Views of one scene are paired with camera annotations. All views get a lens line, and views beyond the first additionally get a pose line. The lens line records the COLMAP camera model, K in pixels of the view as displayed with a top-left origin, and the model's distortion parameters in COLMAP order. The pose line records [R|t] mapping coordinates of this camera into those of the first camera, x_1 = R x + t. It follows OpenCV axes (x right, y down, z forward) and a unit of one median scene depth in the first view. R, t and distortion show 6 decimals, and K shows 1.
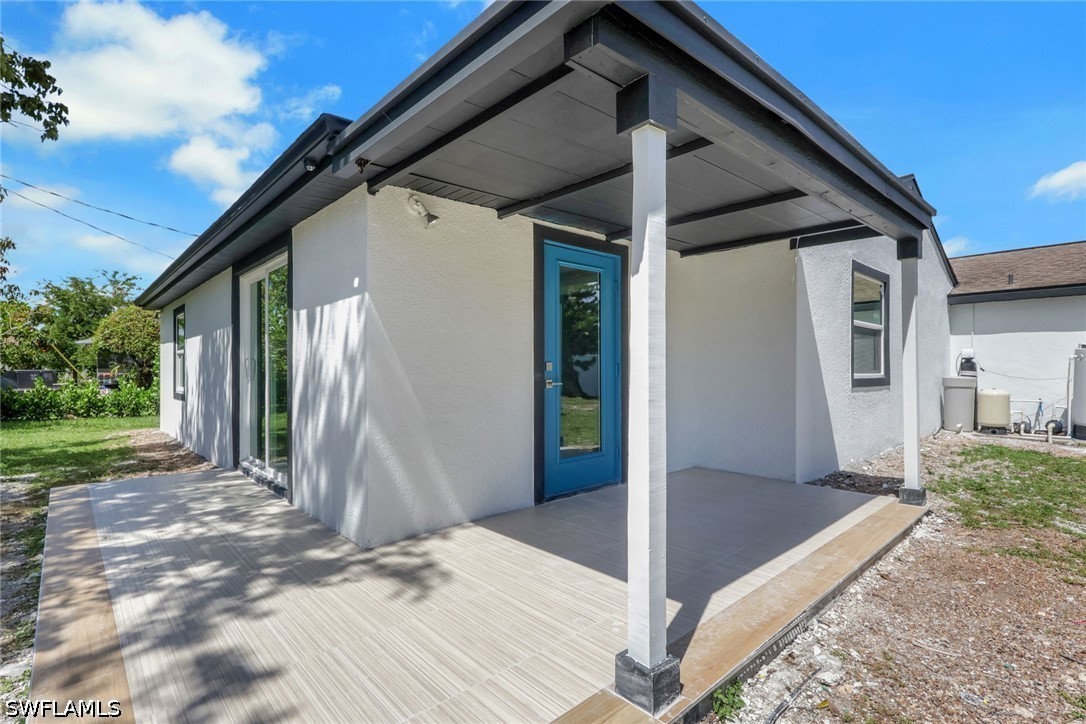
lens RADIAL K [[513.9, 0, 541.0], [0, 513.9, 370.1], [0, 0, 1]] dist [-0.001757, -0.000357]
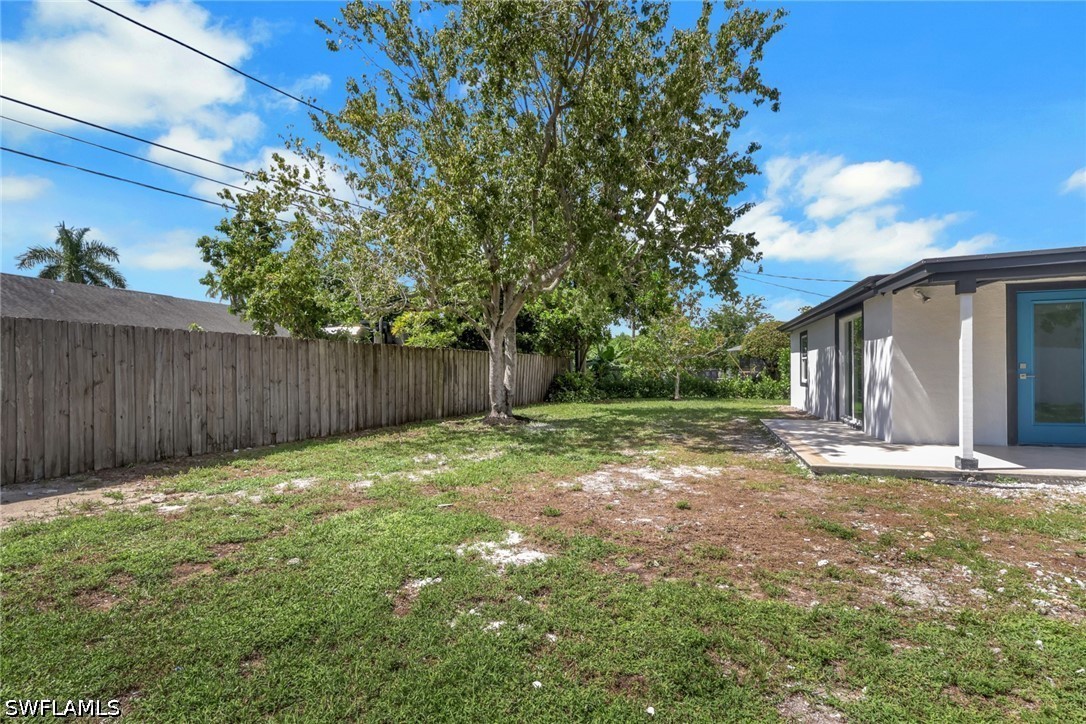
lens RADIAL K [[513.9, 0, 541.0], [0, 513.9, 370.1], [0, 0, 1]] dist [-0.001757, -0.000357]
pose [[0.490450, -0.001752, -0.871468, 0.348768], [0.003909, 0.999992, 0.000189, -0.000024], [0.871461, -0.003499, 0.490453, -0.591146]]
